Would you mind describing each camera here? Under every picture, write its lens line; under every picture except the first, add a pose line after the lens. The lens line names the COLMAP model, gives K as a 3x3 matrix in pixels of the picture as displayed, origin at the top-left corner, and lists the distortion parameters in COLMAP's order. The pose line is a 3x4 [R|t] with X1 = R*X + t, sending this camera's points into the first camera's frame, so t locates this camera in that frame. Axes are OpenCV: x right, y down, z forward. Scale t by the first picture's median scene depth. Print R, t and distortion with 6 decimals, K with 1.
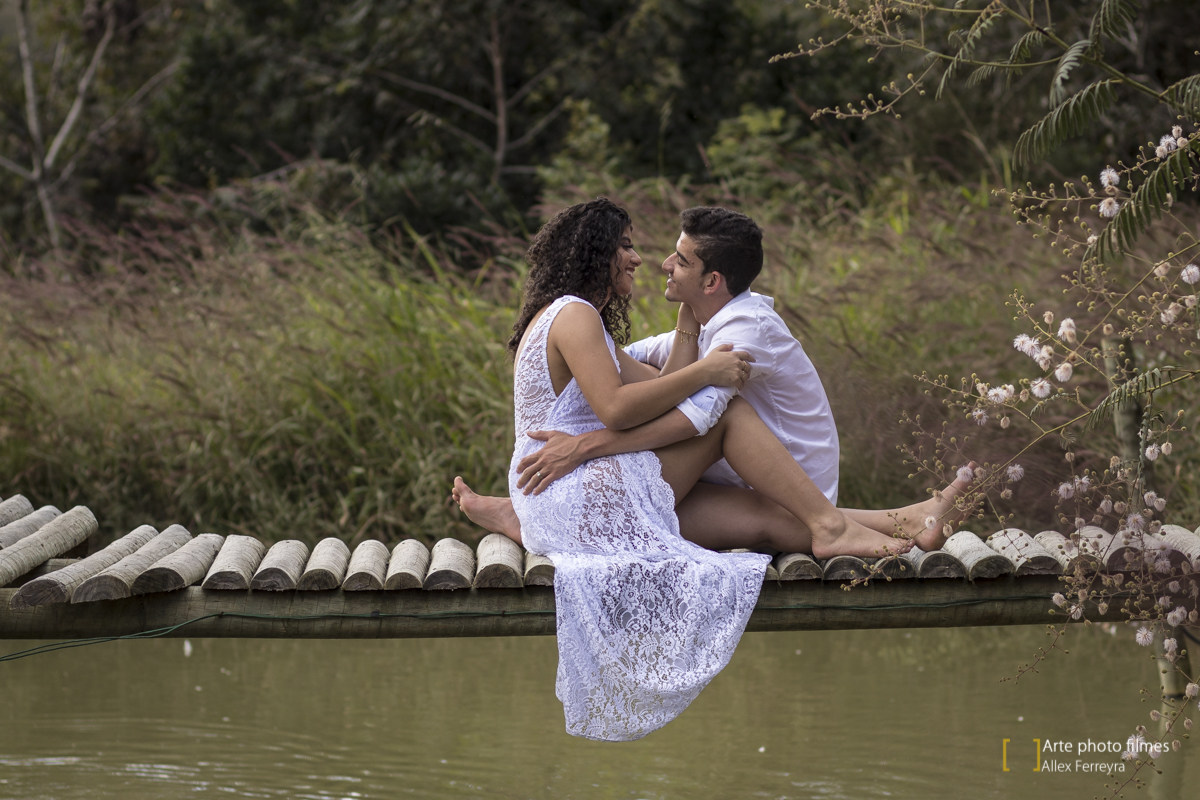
lens RADIAL K [[4666.7, 0, 600.0], [0, 4666.7, 400.0], [0, 0, 1]] dist [-0.054692, 1.733745]
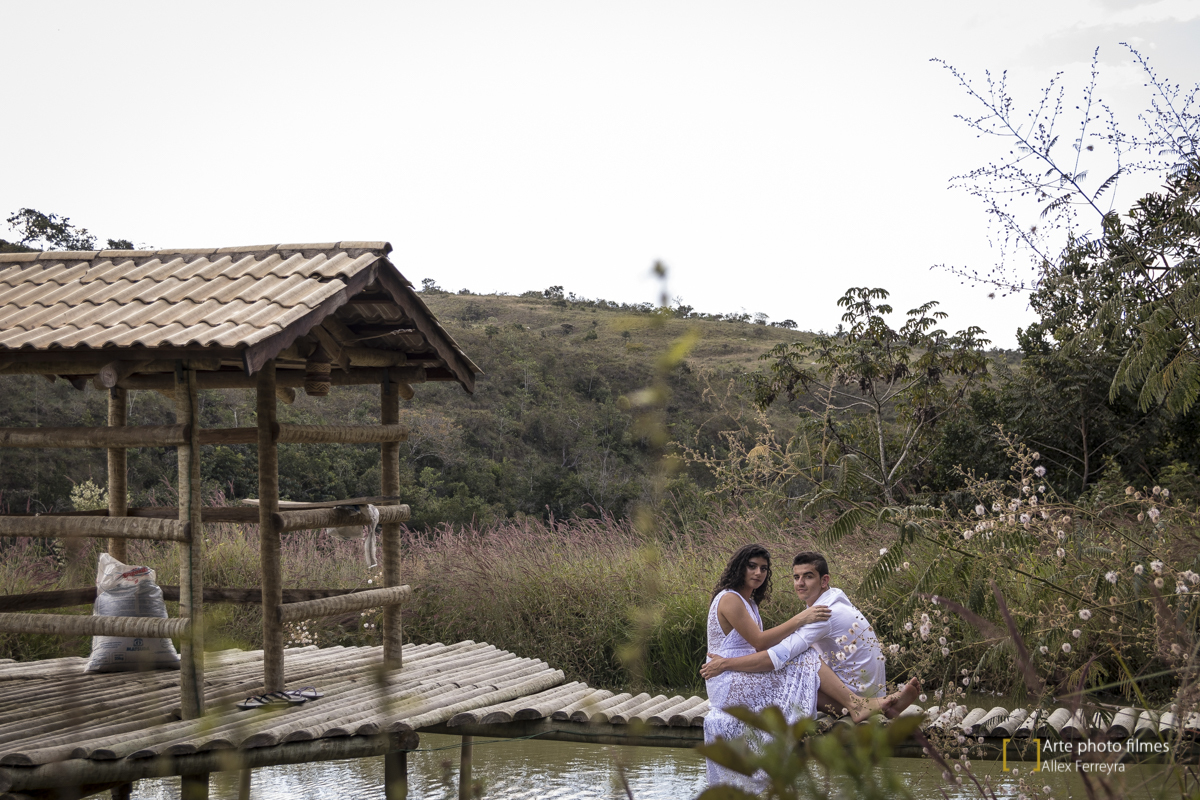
lens RADIAL K [[1894.8, 0, 600.0], [0, 1894.8, 400.0], [0, 0, 1]] dist [0.069038, 0.021506]
pose [[0.936915, -0.001485, -0.349553, 0.249631], [-0.026771, 0.996749, -0.075989, -0.041820], [0.348530, 0.080553, 0.933830, 0.158184]]
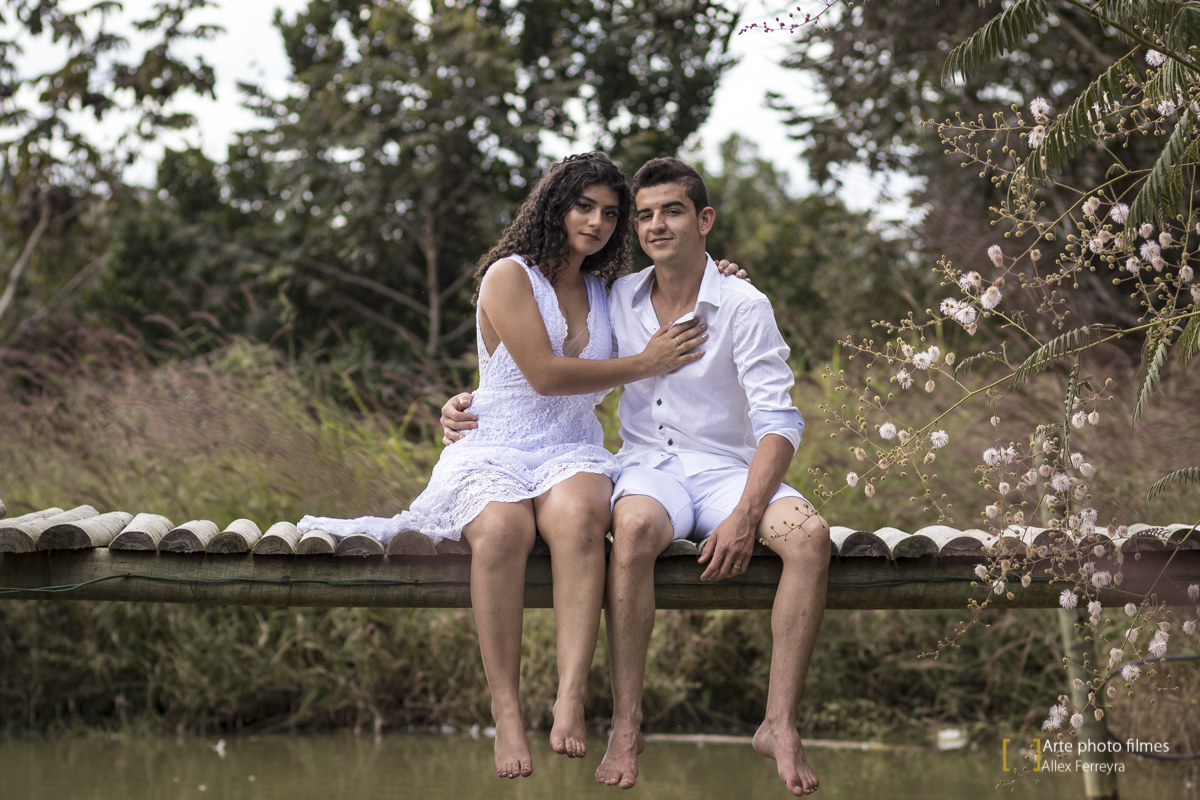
lens RADIAL K [[4666.7, 0, 600.0], [0, 4666.7, 400.0], [0, 0, 1]] dist [-0.054692, 1.733745]
pose [[0.999670, 0.021883, 0.013456, 0.003905], [-0.020956, 0.997630, -0.065545, 0.071071], [-0.014858, 0.065242, 0.997759, 0.018687]]
